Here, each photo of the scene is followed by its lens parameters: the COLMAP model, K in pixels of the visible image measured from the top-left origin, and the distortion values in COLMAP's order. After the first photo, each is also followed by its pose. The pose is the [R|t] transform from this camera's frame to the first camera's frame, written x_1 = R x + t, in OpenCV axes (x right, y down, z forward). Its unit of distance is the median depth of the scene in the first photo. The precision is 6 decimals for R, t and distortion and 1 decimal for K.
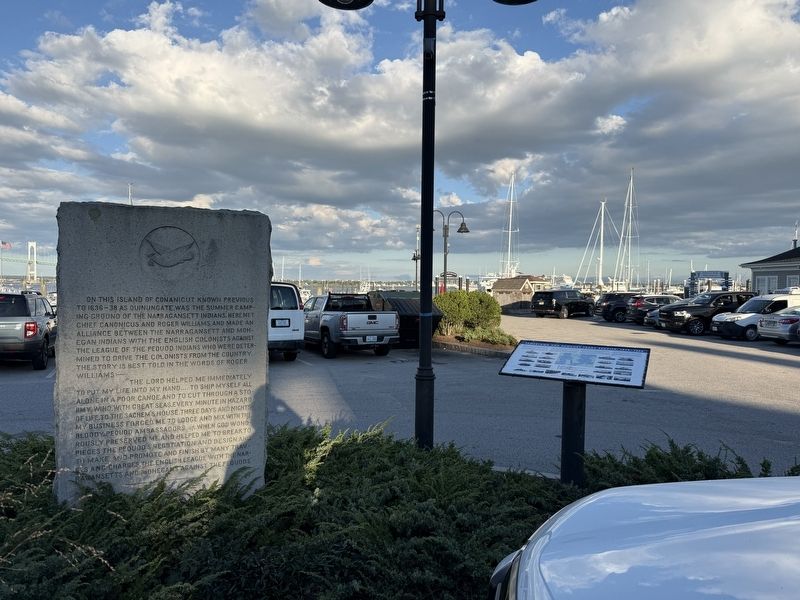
lens RADIAL K [[593.1, 0, 402.0], [0, 593.1, 300.5], [0, 0, 1]] dist [0.037929, -0.050138]
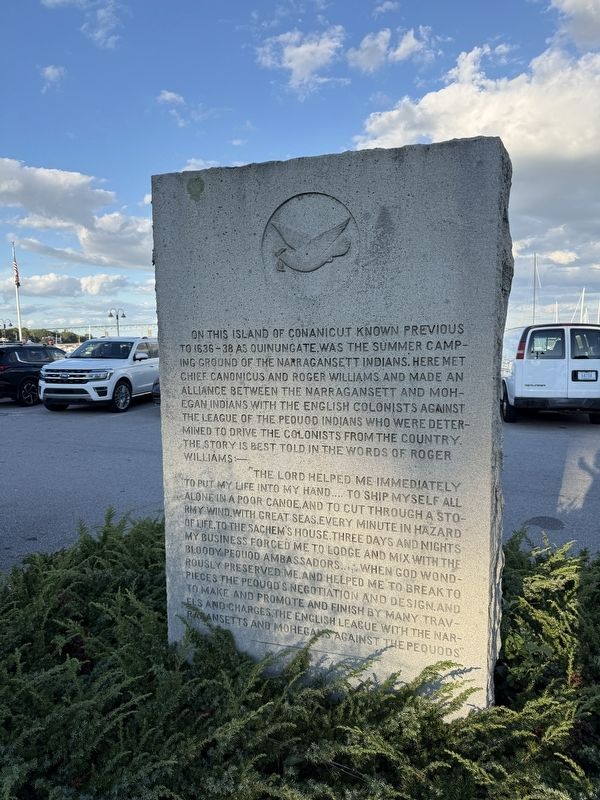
lens RADIAL K [[593.1, 0, 284.6], [0, 593.1, 387.8], [0, 0, 1]] dist [0.037929, -0.050138]
pose [[0.777259, 0.028693, -0.628526, -0.062452], [0.009809, 0.998286, 0.057703, 0.017423], [0.629104, -0.051016, 0.775645, 0.545836]]
